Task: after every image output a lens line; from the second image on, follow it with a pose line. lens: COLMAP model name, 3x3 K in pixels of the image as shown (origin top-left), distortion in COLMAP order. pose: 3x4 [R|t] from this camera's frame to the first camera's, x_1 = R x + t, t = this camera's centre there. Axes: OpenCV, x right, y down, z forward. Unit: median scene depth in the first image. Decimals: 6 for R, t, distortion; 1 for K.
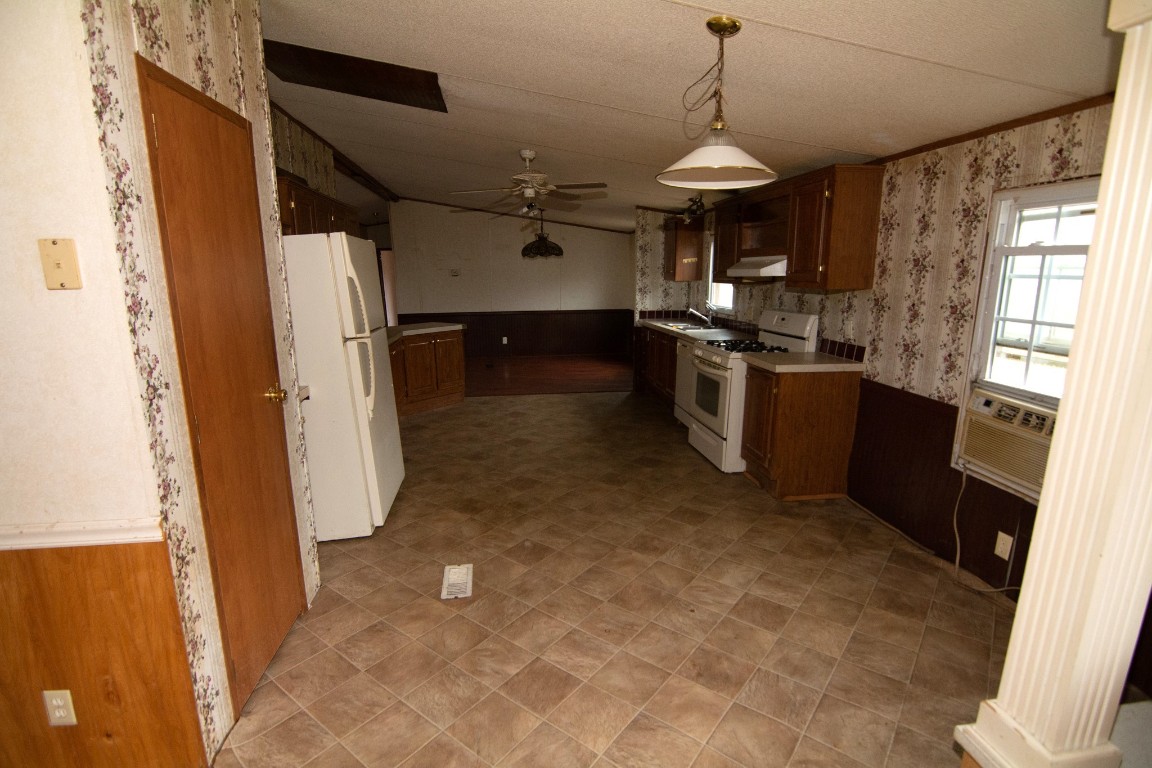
lens RADIAL K [[558.0, 0, 572.2], [0, 558.0, 385.4], [0, 0, 1]] dist [-0.009061, -0.007314]
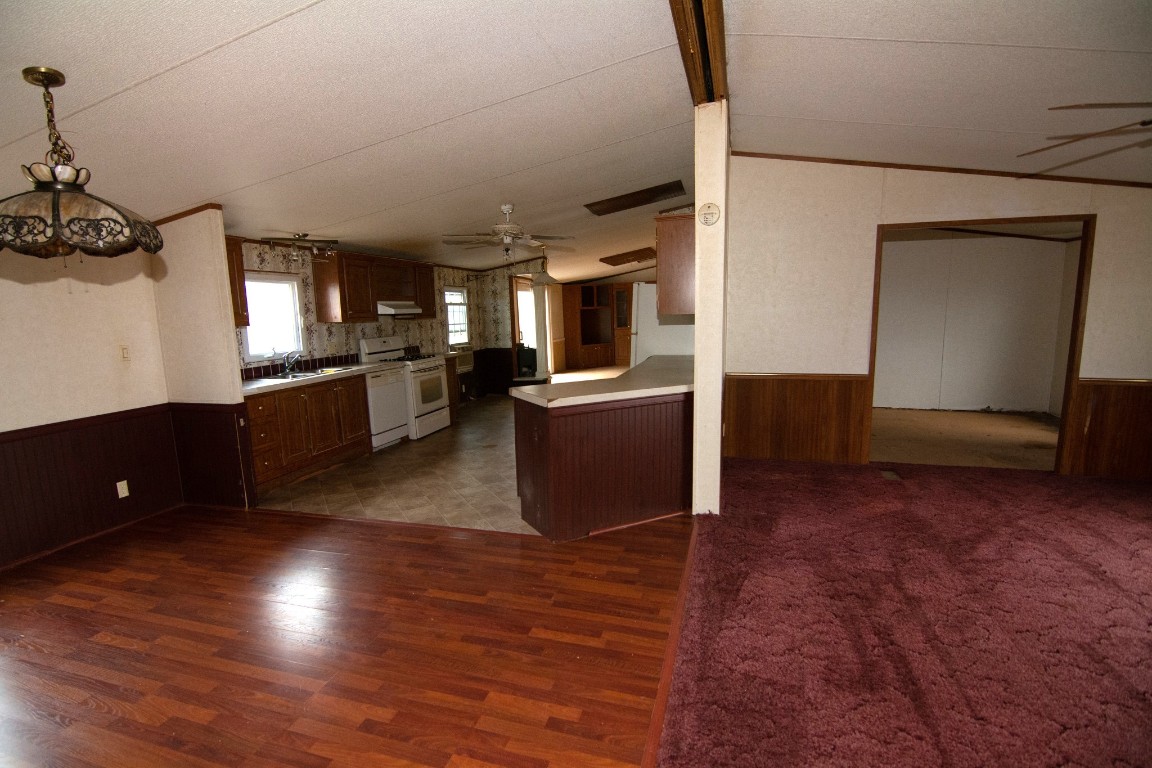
lens RADIAL K [[558.0, 0, 571.6], [0, 558.0, 389.1], [0, 0, 1]] dist [-0.009061, -0.007314]
pose [[-0.914585, -0.021857, 0.403803, -1.064204], [0.116898, 0.941620, 0.315733, -0.622324], [-0.387130, 0.335968, -0.858636, 3.191581]]
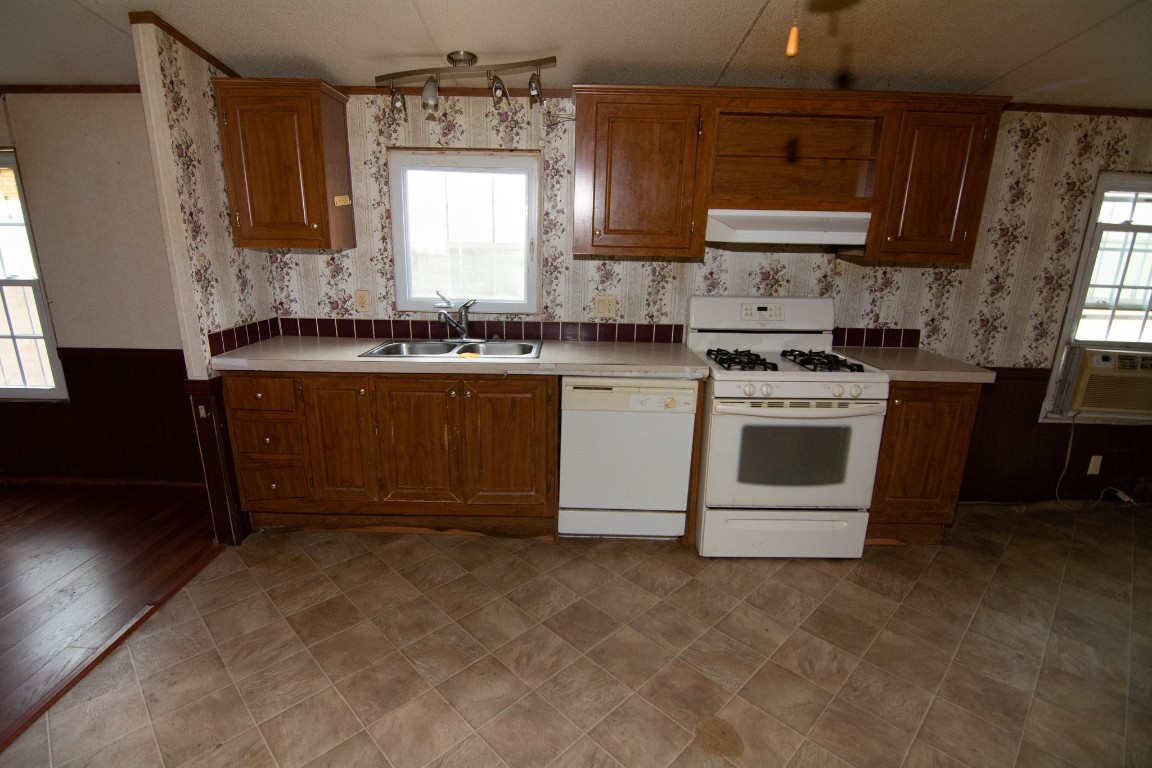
lens RADIAL K [[558.0, 0, 572.9], [0, 558.0, 390.6], [0, 0, 1]] dist [-0.009061, -0.007314]
pose [[0.130361, -0.253403, 0.958537, -0.460121], [0.178716, 0.956957, 0.228680, -0.320563], [-0.975227, 0.141495, 0.170037, 1.648961]]
